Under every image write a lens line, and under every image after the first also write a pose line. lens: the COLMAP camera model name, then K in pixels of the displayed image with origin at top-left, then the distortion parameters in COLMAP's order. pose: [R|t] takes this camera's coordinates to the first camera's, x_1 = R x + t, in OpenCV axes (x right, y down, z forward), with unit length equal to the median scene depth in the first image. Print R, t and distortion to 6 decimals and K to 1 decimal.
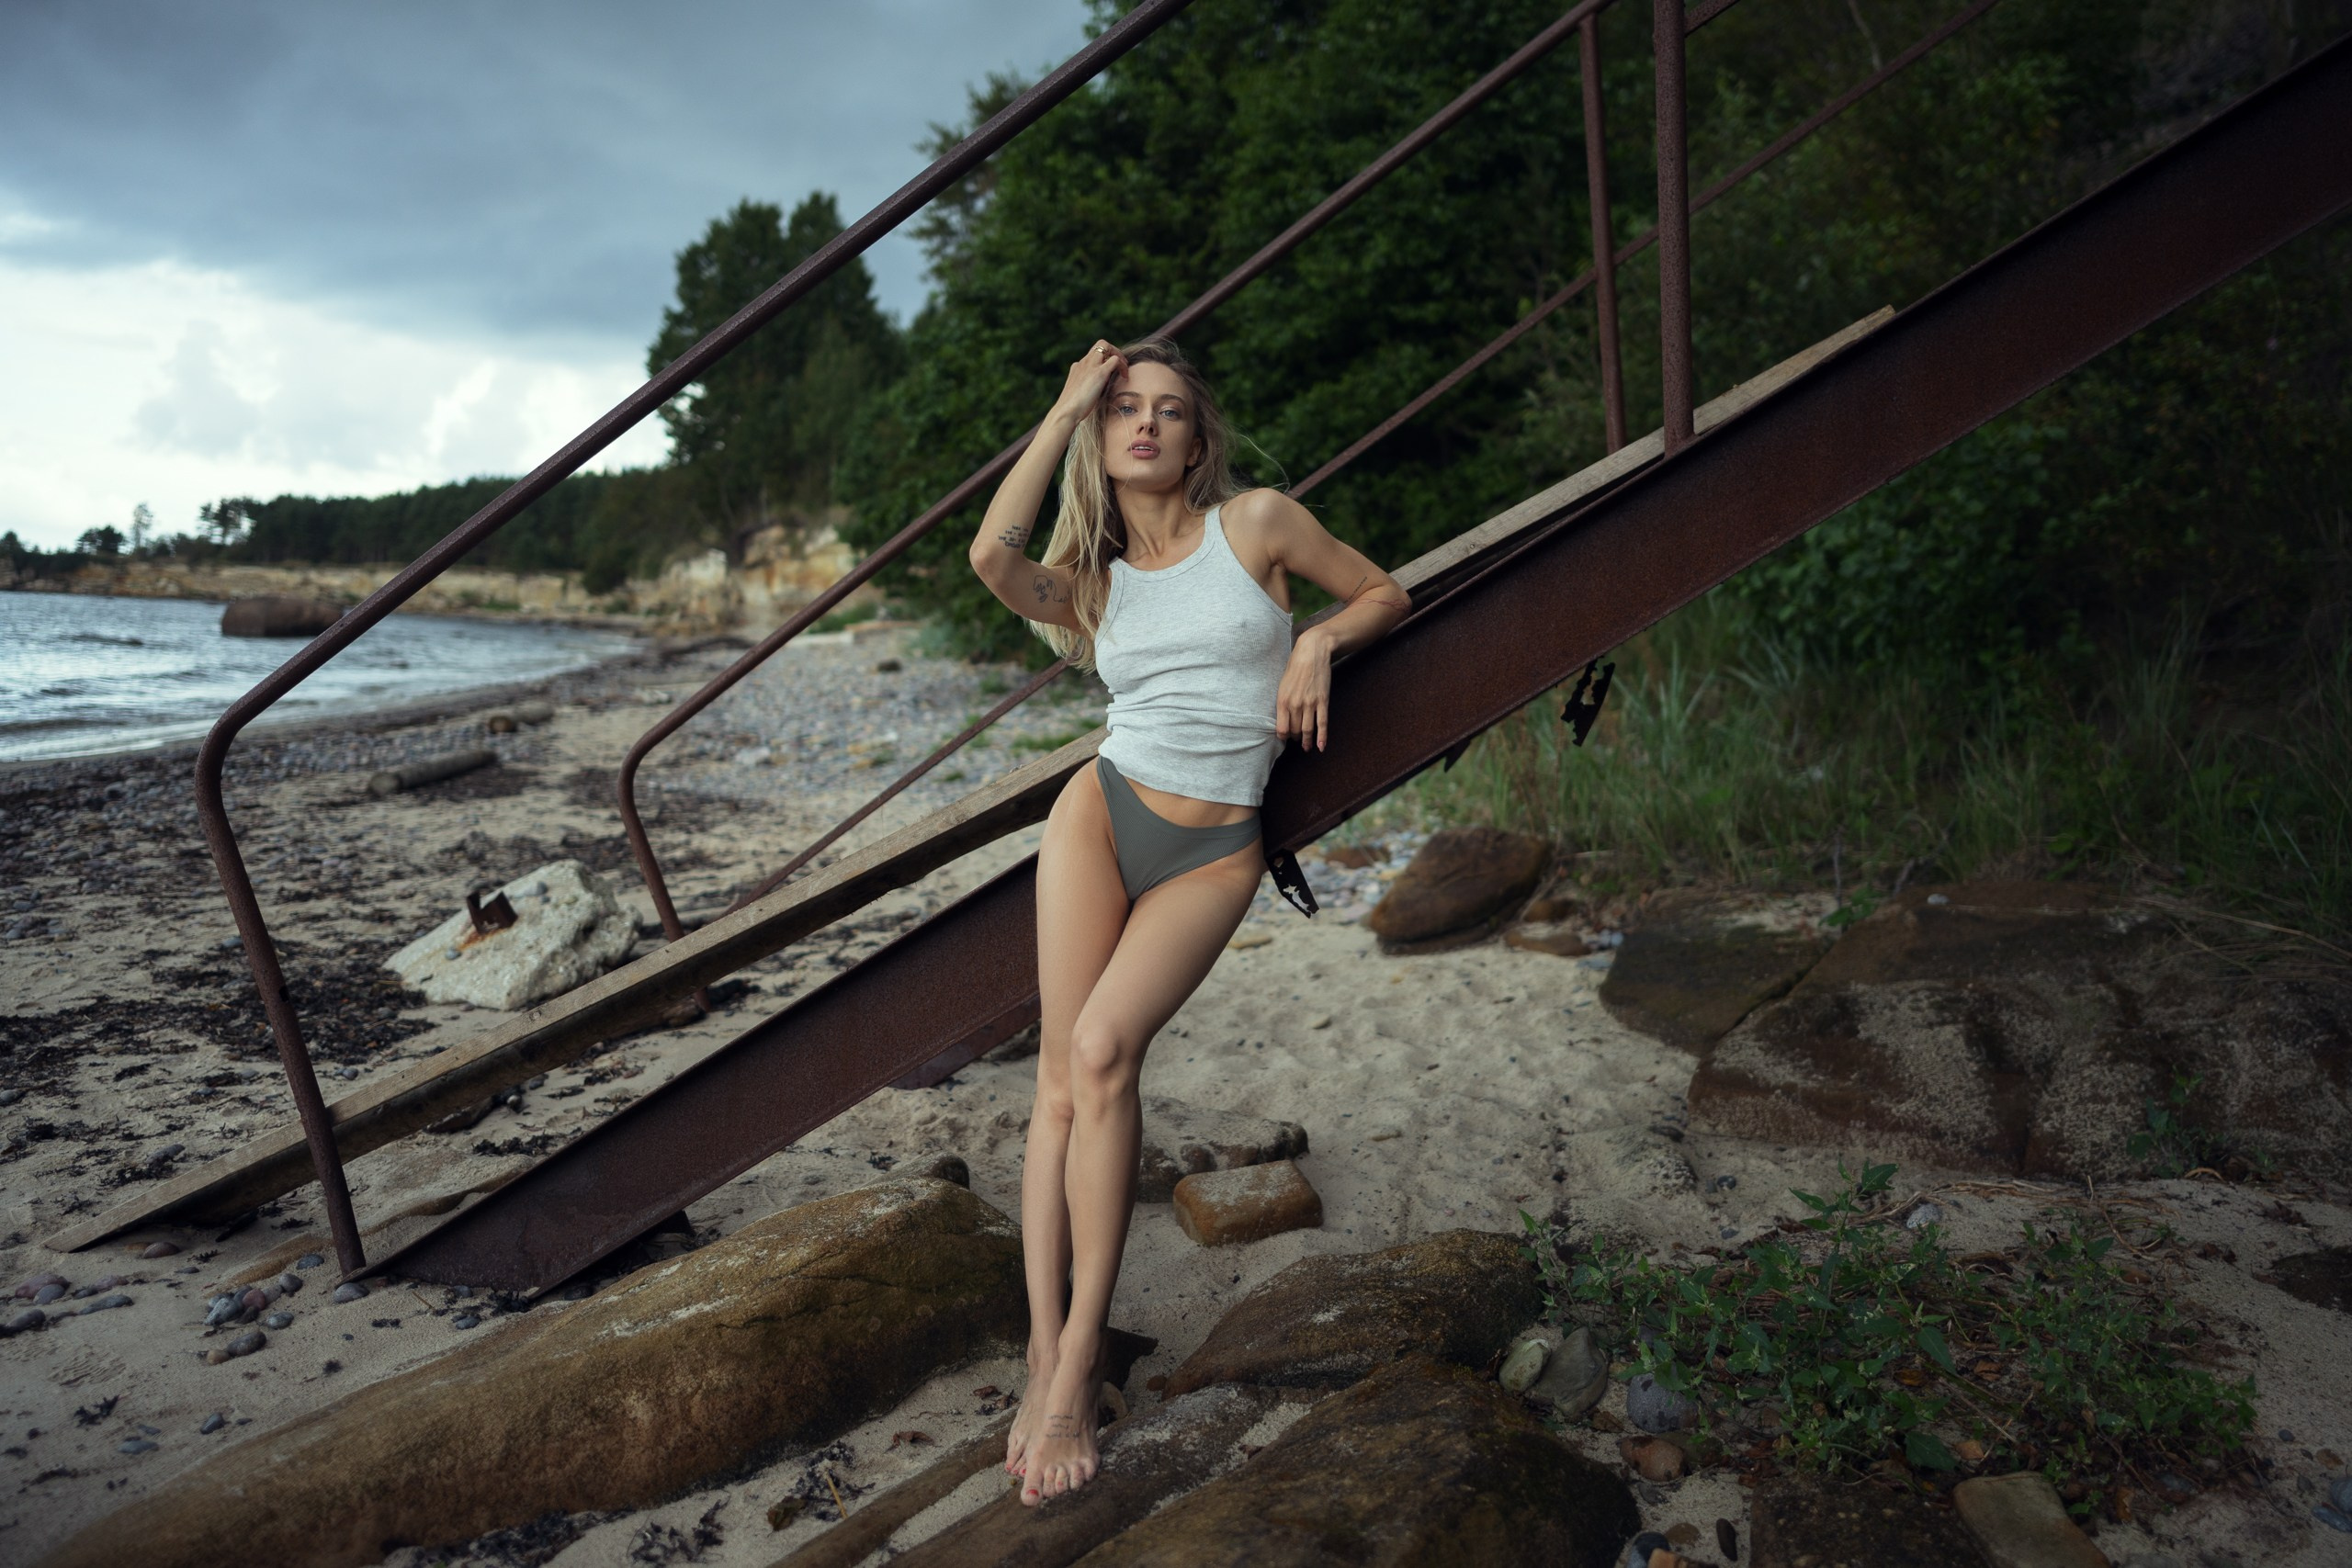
lens RADIAL K [[1711.9, 0, 1176.0], [0, 1711.9, 784.0], [0, 0, 1]] dist [-0.002567, 0.000919]
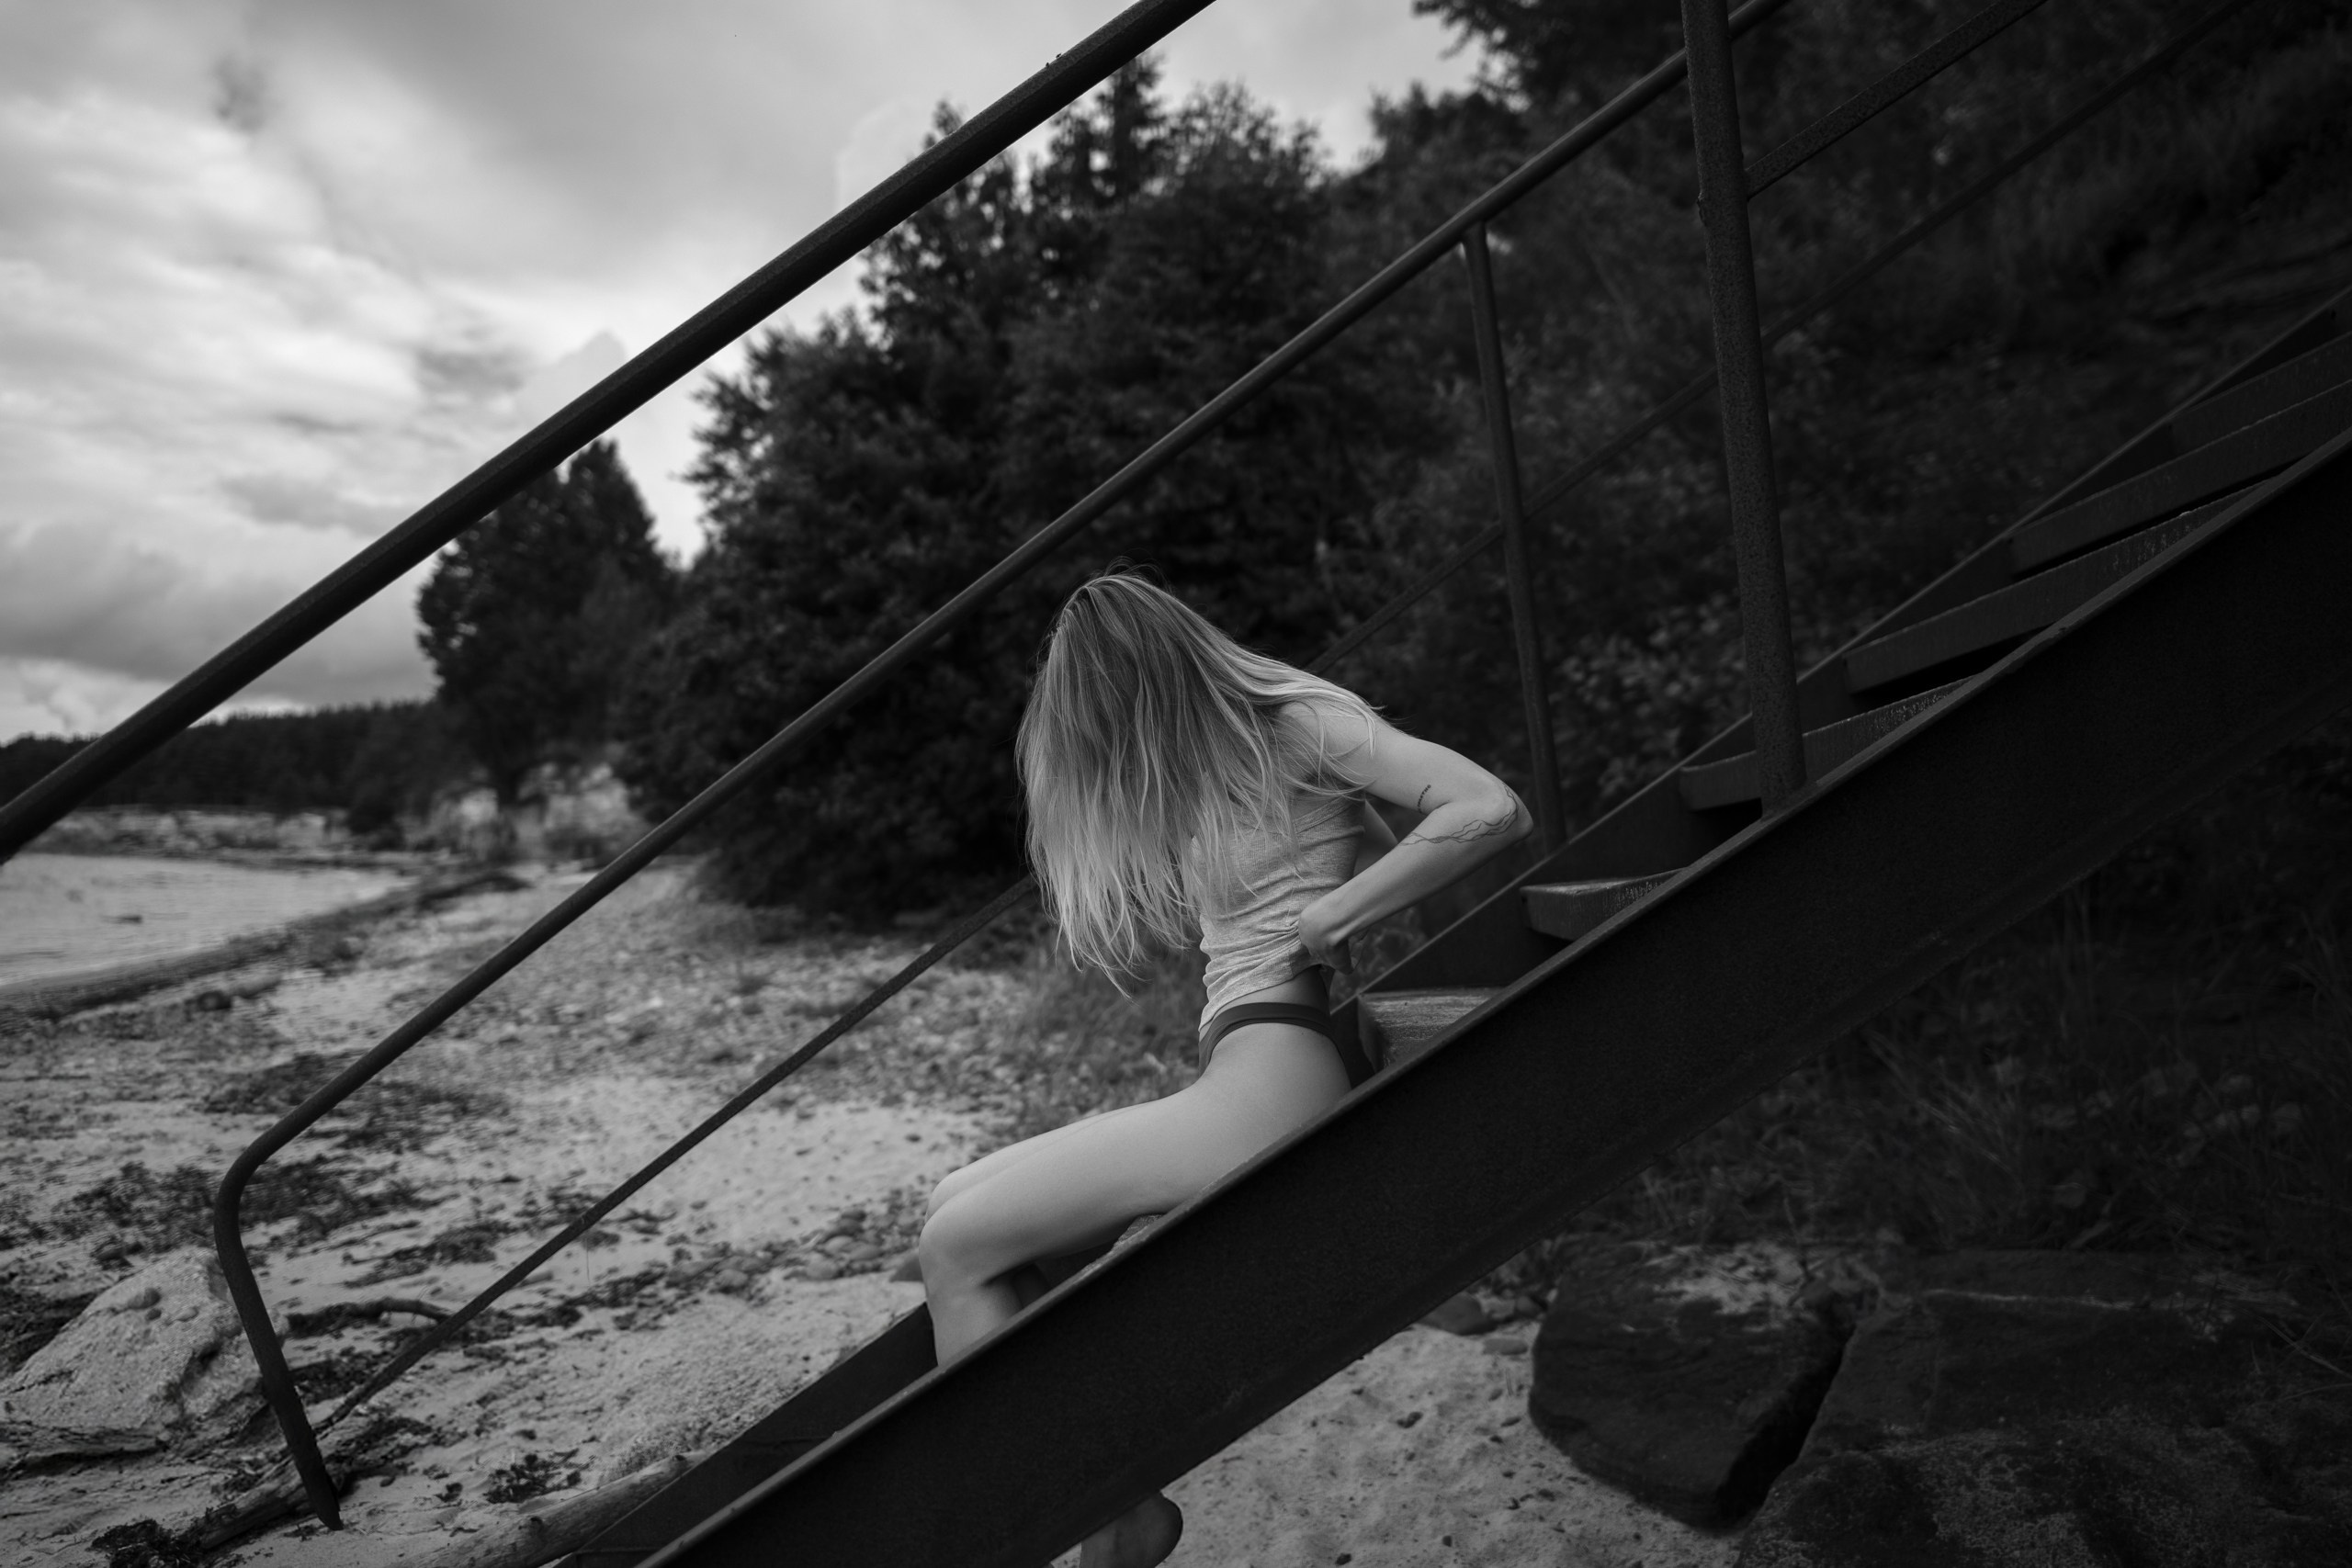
lens RADIAL K [[1631.2, 0, 1174.6], [0, 1631.2, 732.9], [0, 0, 1]] dist [0.001125, -0.000411]
pose [[0.990847, -0.021116, 0.133329, -0.005514], [0.041535, 0.987464, -0.152279, -0.049963], [-0.128442, 0.156423, 0.979303, 0.153310]]
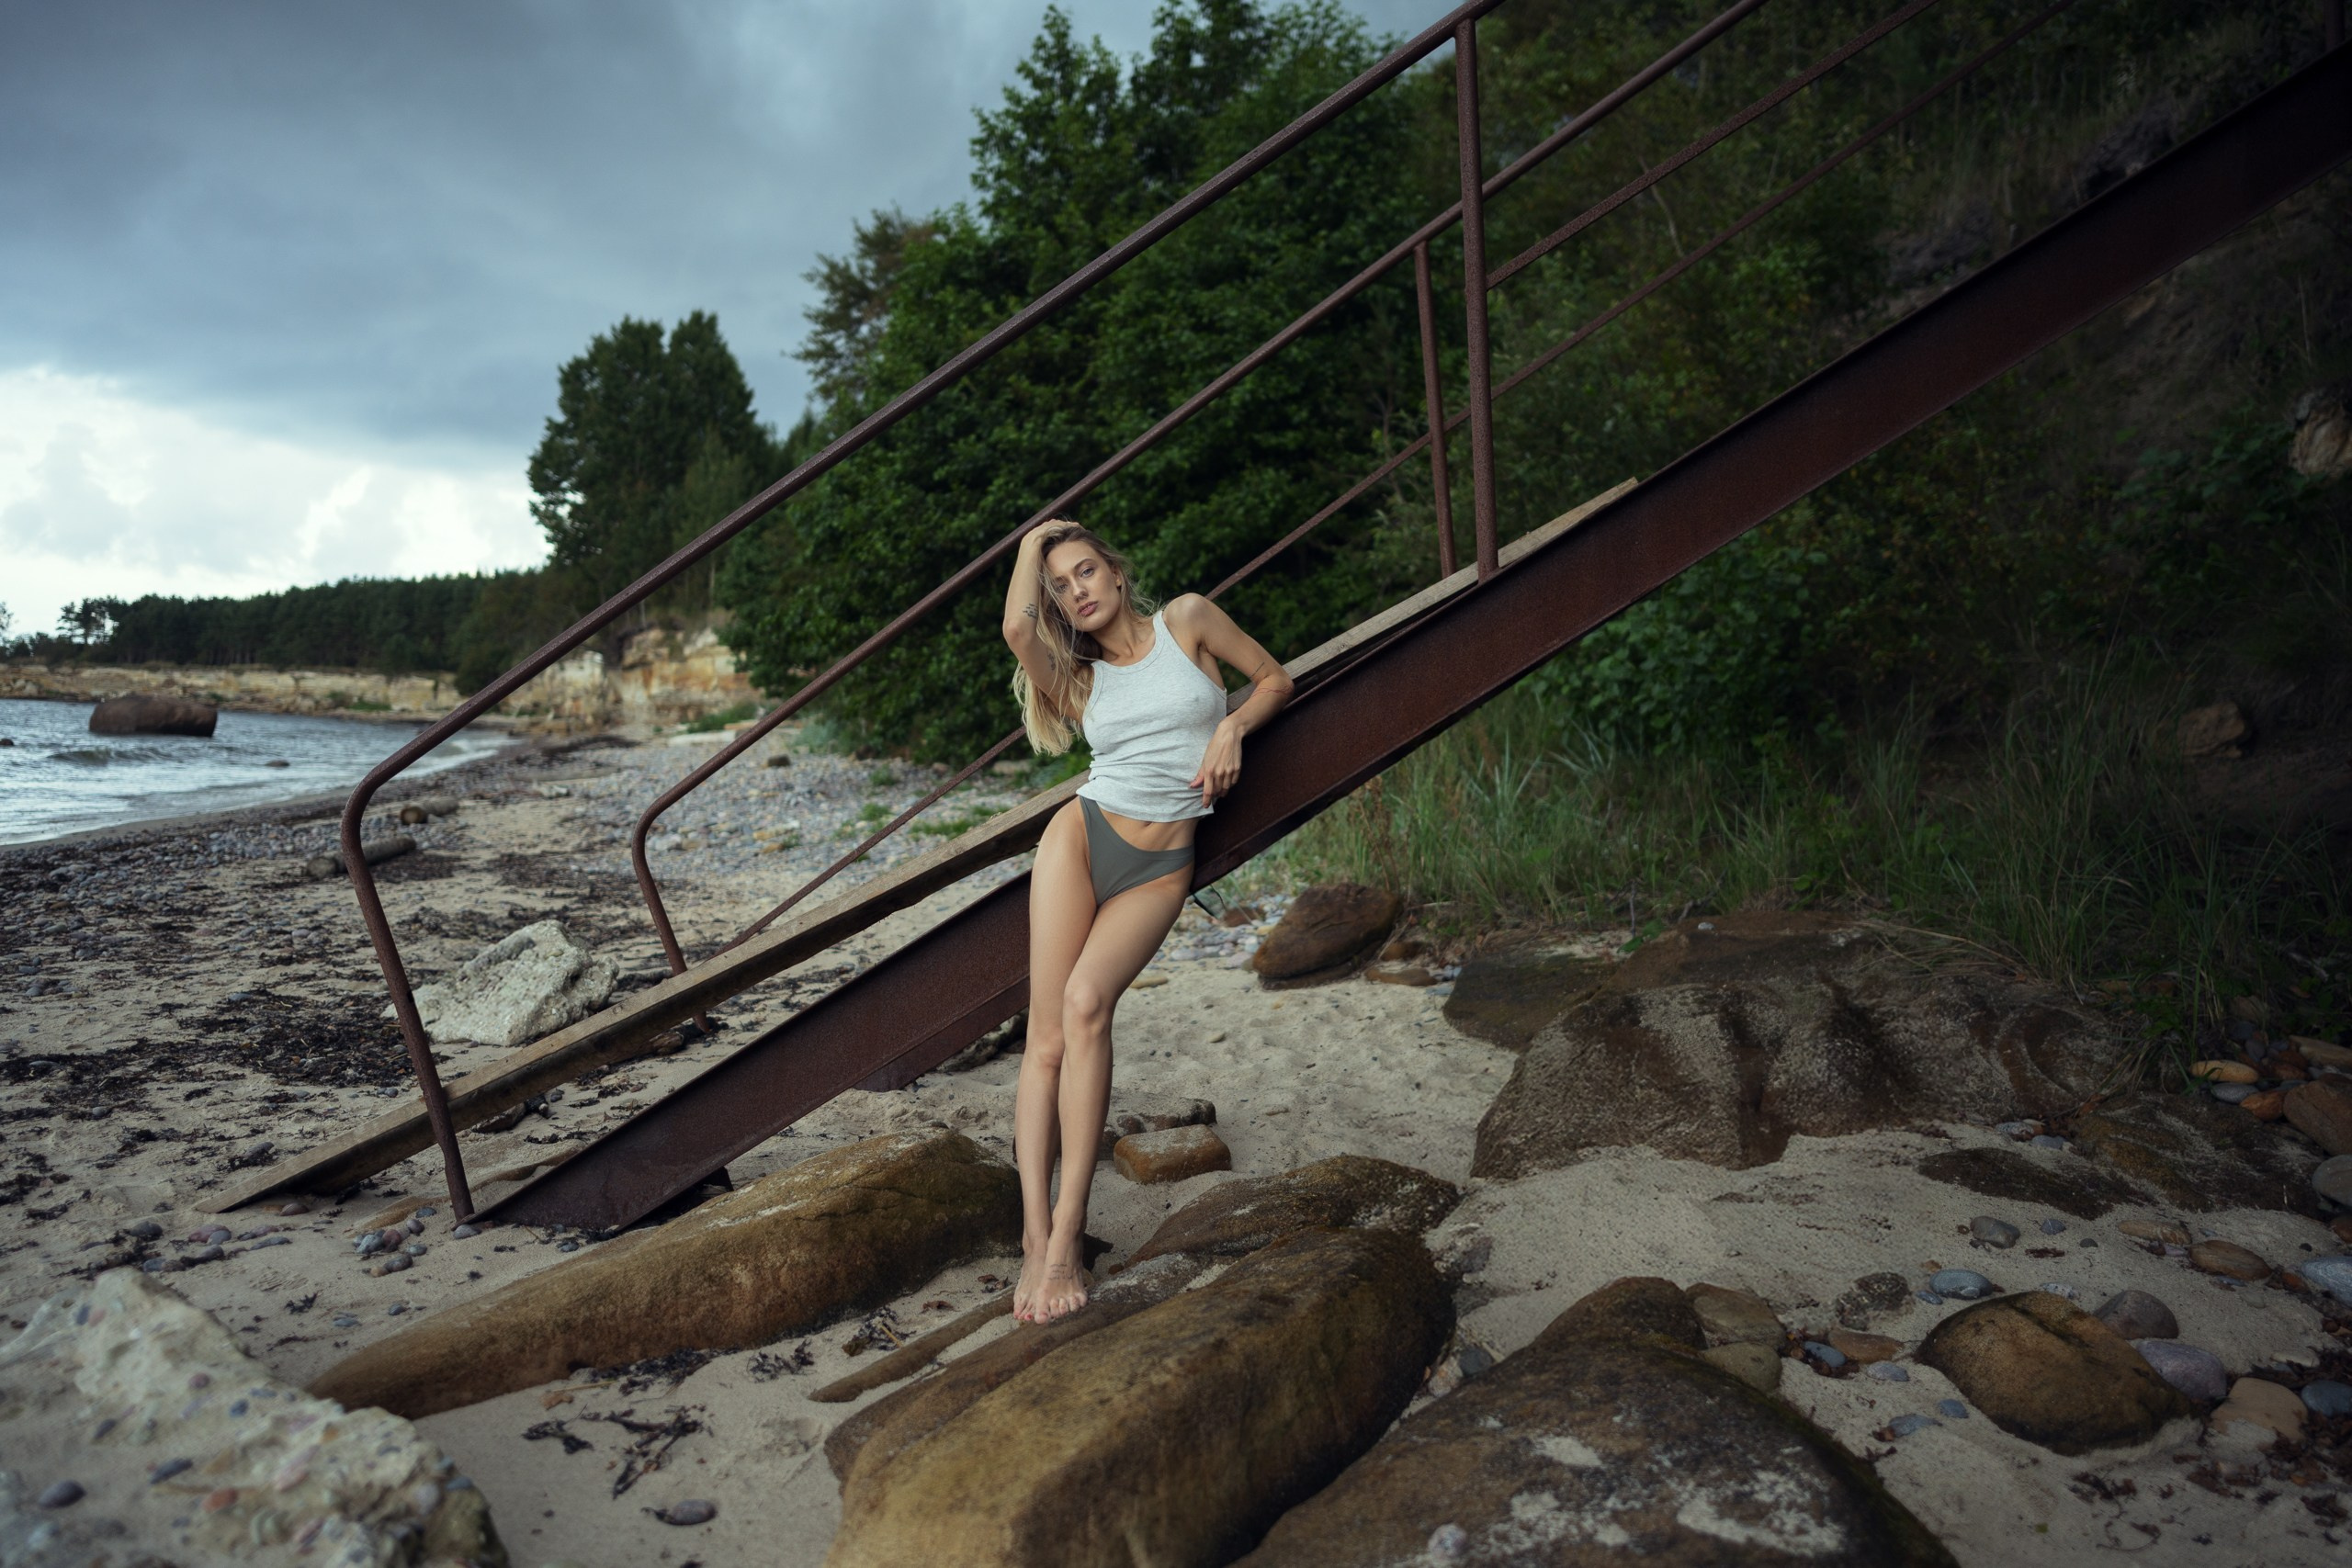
lens RADIAL K [[1683.6, 0, 1138.9], [0, 1683.6, 779.4], [0, 0, 1]] dist [-0.006310, -0.000727]
pose [[0.998146, -0.001682, 0.060844, -0.028068], [0.005393, 0.998130, -0.060886, 0.019076], [-0.060628, 0.061101, 0.996289, -0.127849]]
